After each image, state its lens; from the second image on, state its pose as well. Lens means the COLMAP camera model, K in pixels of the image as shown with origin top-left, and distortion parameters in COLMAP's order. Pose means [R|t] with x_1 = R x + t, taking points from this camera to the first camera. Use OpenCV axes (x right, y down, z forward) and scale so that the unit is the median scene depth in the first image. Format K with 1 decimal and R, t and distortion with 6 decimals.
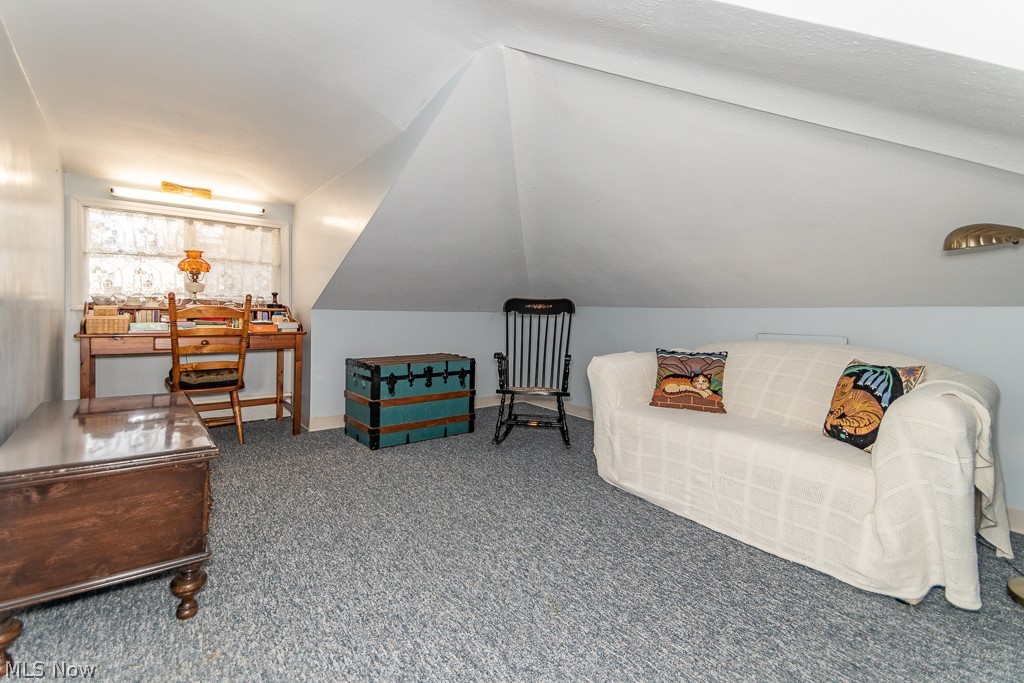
lens RADIAL K [[463.1, 0, 506.6], [0, 463.1, 327.9], [0, 0, 1]] dist [0.002115, 0.000122]
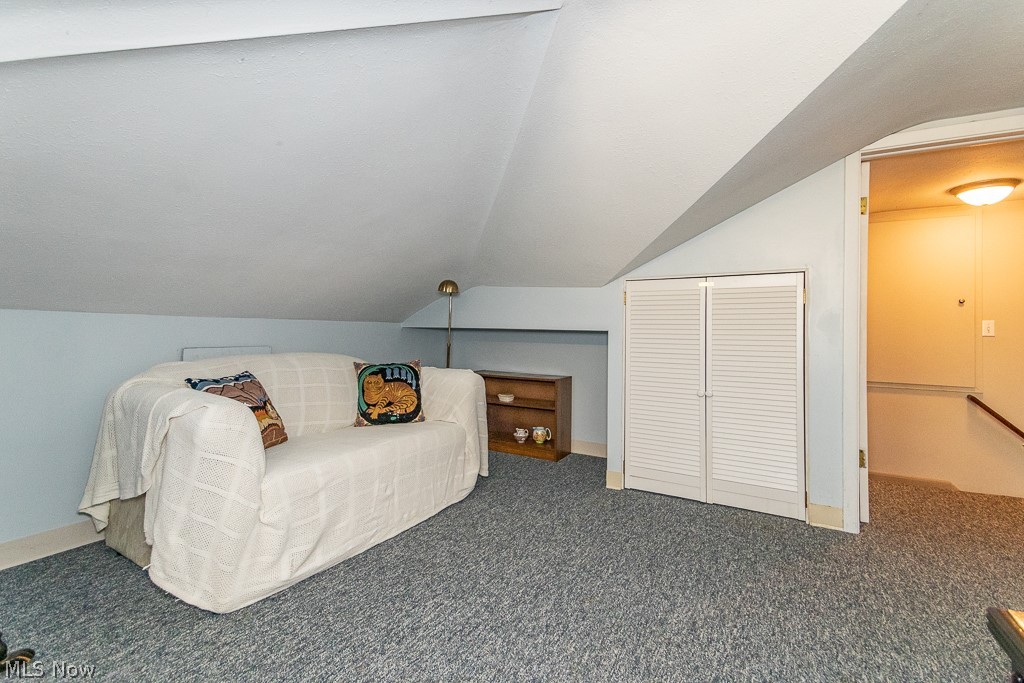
lens RADIAL K [[463.1, 0, 506.6], [0, 463.1, 327.9], [0, 0, 1]] dist [0.002115, 0.000122]
pose [[-0.392960, -0.009689, 0.919504, -0.654834], [0.020471, 0.999604, 0.019282, -0.048843], [-0.919328, 0.026400, -0.392606, 1.270575]]
